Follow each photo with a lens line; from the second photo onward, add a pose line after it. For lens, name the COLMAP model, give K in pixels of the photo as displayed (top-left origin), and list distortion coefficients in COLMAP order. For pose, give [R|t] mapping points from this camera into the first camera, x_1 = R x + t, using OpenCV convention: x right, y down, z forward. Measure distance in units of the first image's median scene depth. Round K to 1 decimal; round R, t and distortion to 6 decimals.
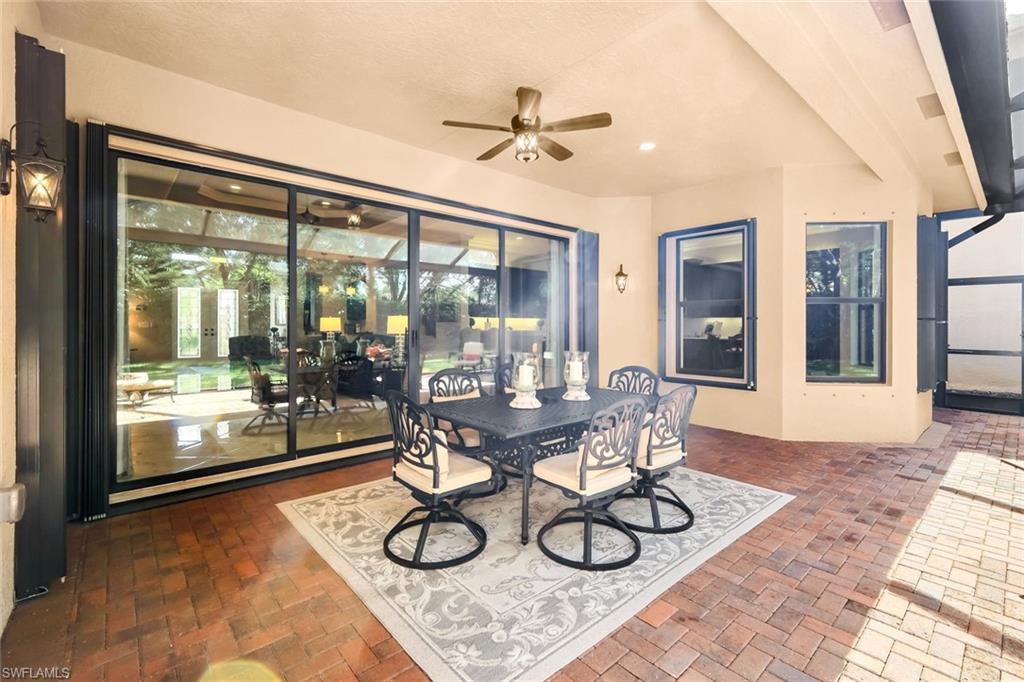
lens RADIAL K [[457.8, 0, 509.7], [0, 457.8, 327.0], [0, 0, 1]] dist [-0.000317, 0.000126]
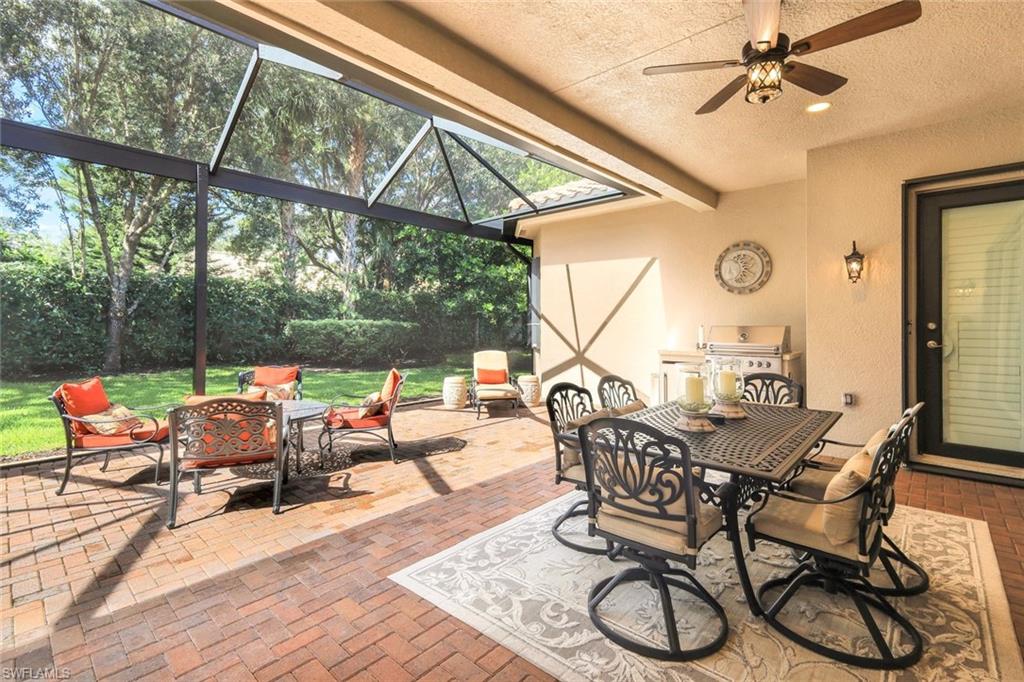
lens RADIAL K [[469.4, 0, 513.1], [0, 469.4, 315.7], [0, 0, 1]] dist [-0.002005, -0.000235]
pose [[-0.992826, -0.009186, -0.119213, 0.588103], [-0.008393, 0.999939, -0.007154, -0.016971], [0.119271, -0.006102, -0.992843, 1.918298]]
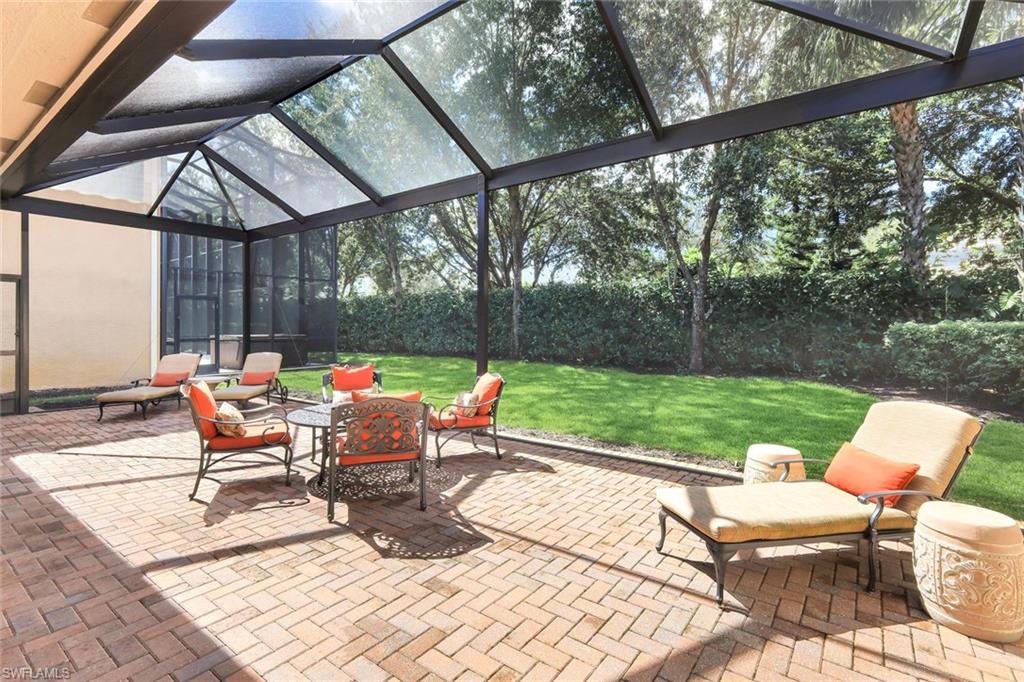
lens RADIAL K [[474.1, 0, 514.7], [0, 474.1, 323.3], [0, 0, 1]] dist [0.017595, 0.000206]
pose [[-0.207806, 0.000103, 0.978170, -0.330014], [0.006174, 0.999980, 0.001206, -0.005960], [-0.978151, 0.006290, -0.207803, 0.289879]]
